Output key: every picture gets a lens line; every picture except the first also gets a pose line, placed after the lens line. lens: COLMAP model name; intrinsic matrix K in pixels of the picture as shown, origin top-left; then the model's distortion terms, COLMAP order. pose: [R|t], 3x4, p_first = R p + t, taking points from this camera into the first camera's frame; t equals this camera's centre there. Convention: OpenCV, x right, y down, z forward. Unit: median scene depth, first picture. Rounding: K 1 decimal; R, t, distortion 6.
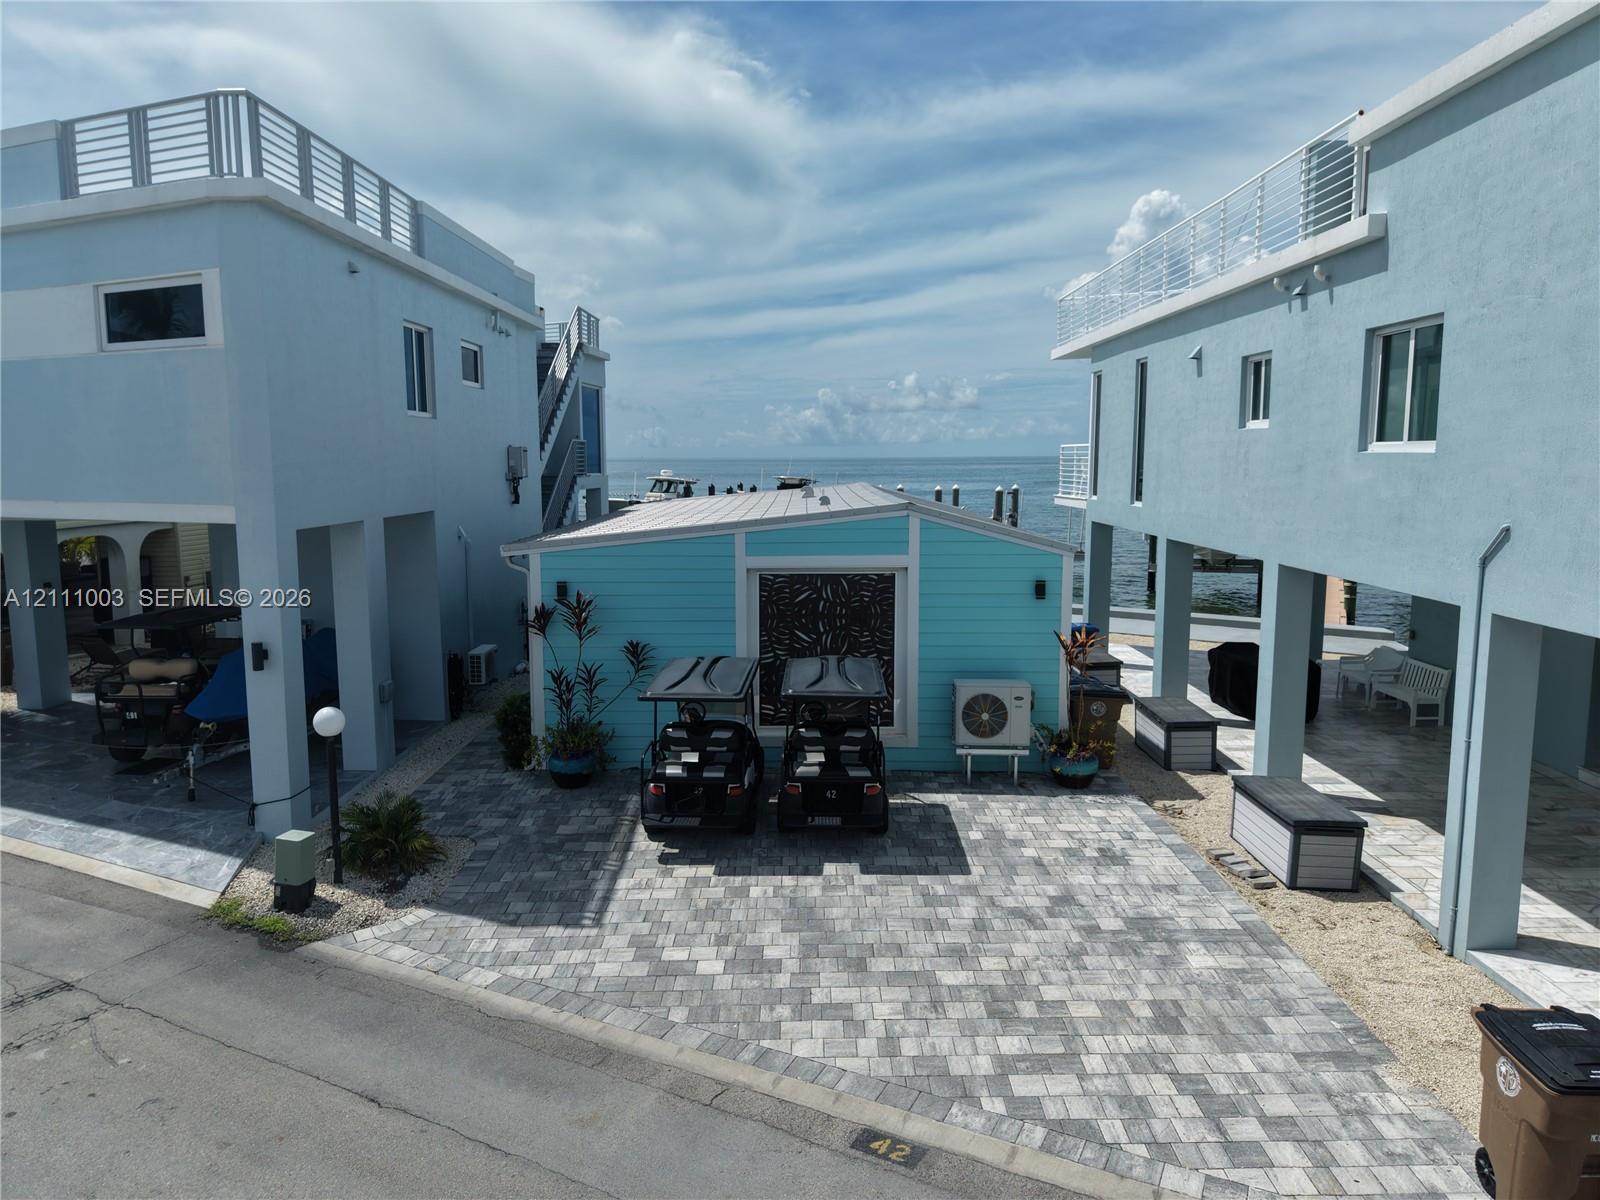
lens RADIAL K [[1086.6, 0, 788.1], [0, 1086.6, 600.6], [0, 0, 1]] dist [0.026309, -0.024065]
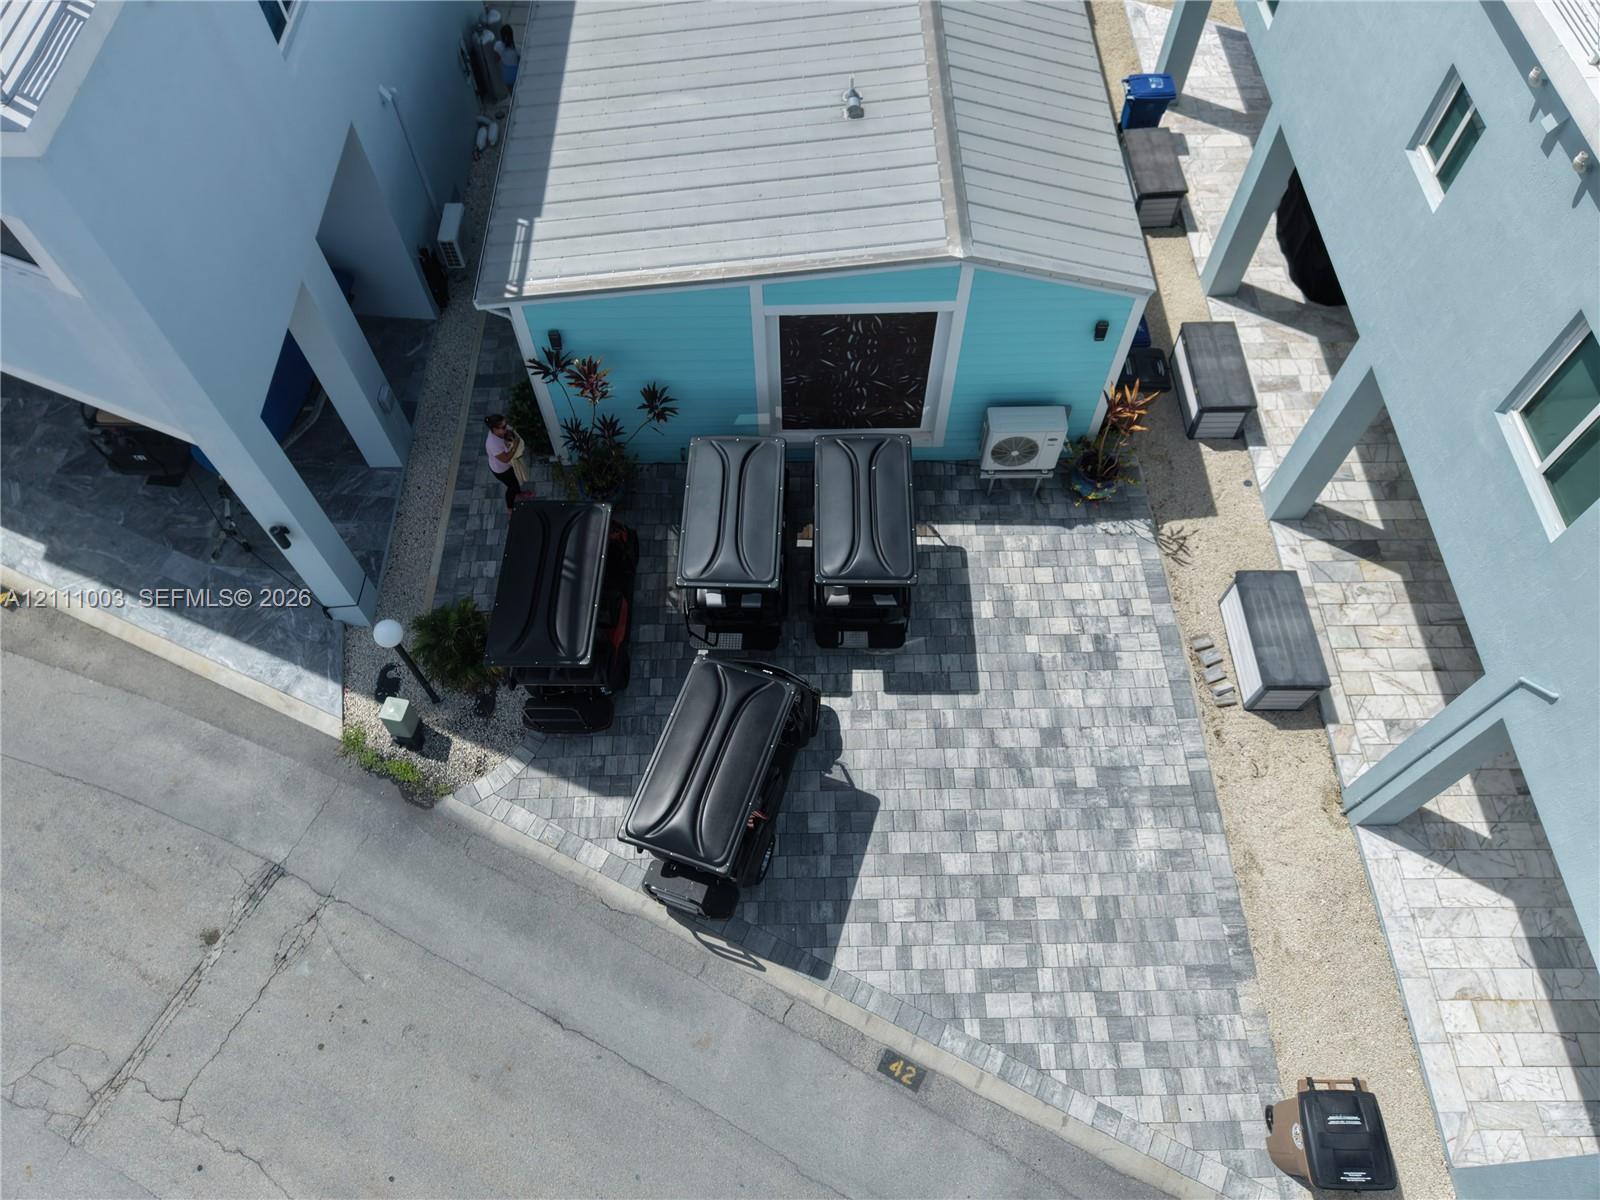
lens RADIAL K [[1070.1, 0, 787.0], [0, 1070.1, 595.9], [0, 0, 1]] dist [0.030064, -0.033921]
pose [[0.999655, -0.026248, 0.001162, -0.036417], [0.015023, 0.607311, 0.794322, -0.737515], [-0.021555, -0.794030, 0.607496, 0.394939]]
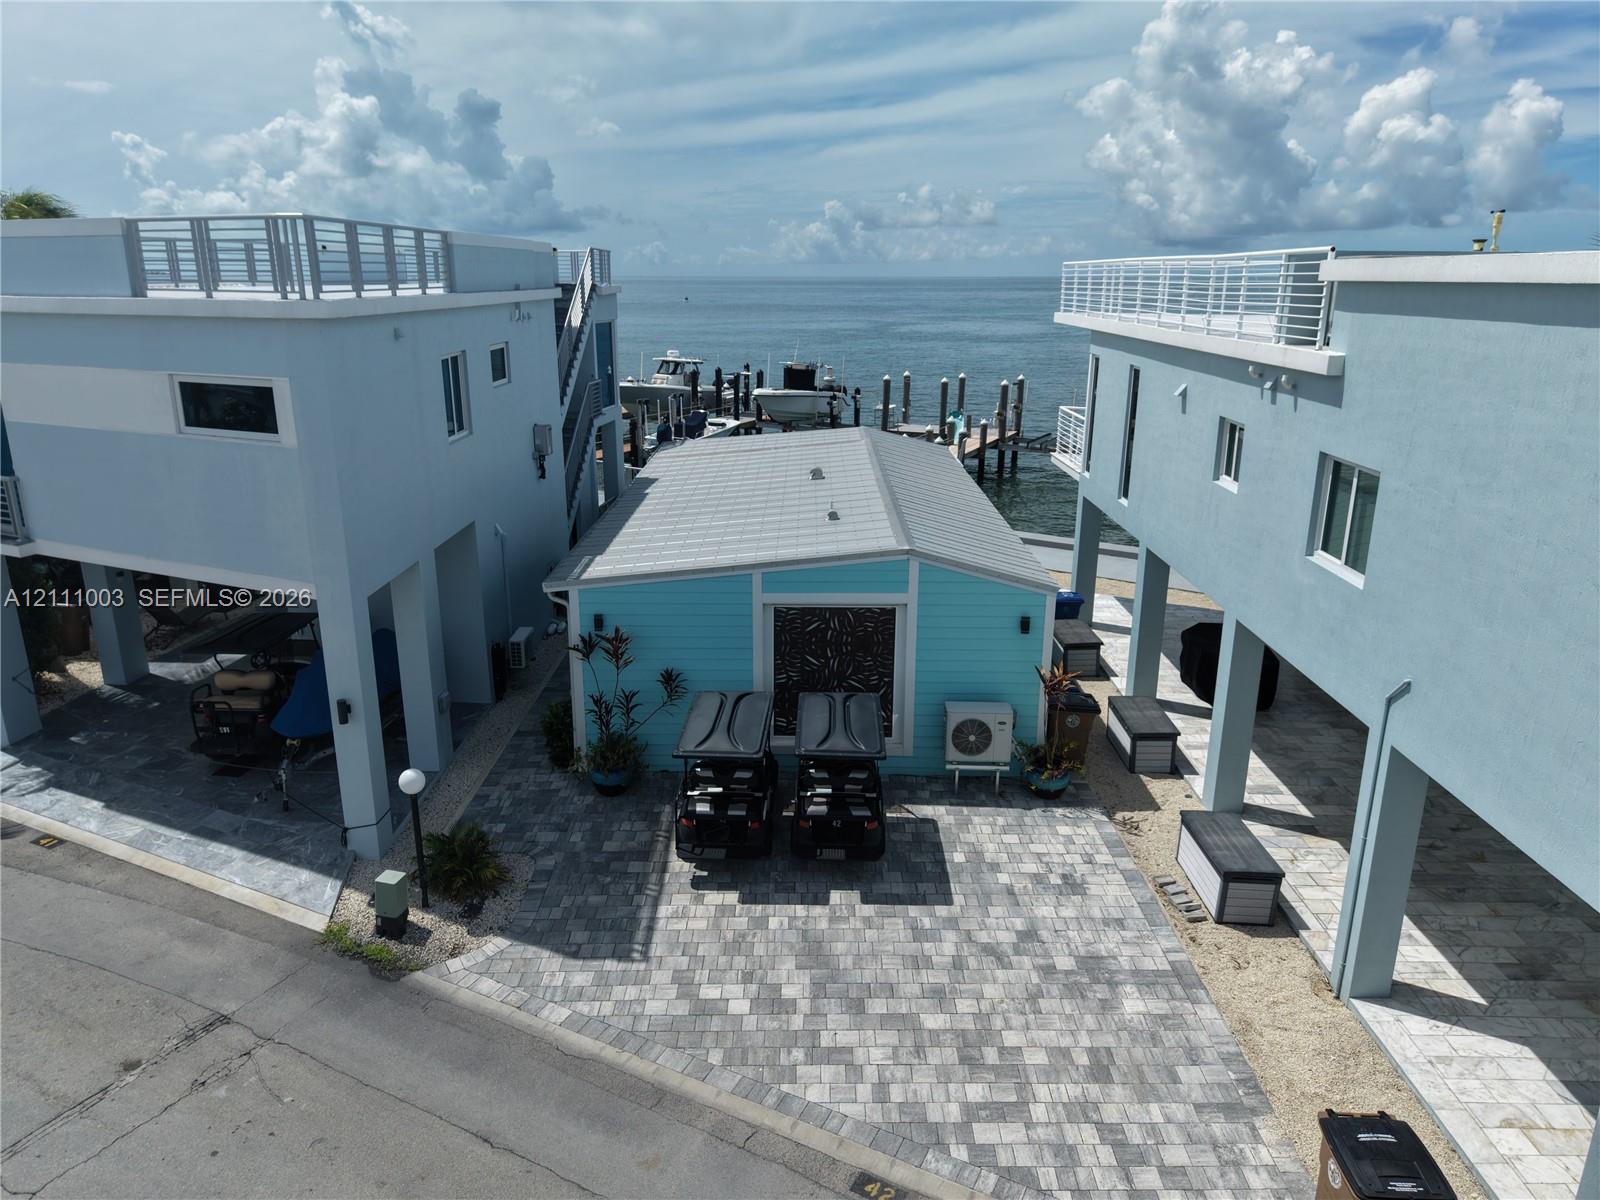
lens RADIAL K [[1086.6, 0, 788.0], [0, 1086.6, 602.2], [0, 0, 1]] dist [0.026309, -0.024065]
pose [[0.999984, 0.004719, -0.003158, -0.011684], [-0.004134, 0.986353, 0.164591, -0.278336], [0.003892, -0.164575, 0.986357, -0.129905]]
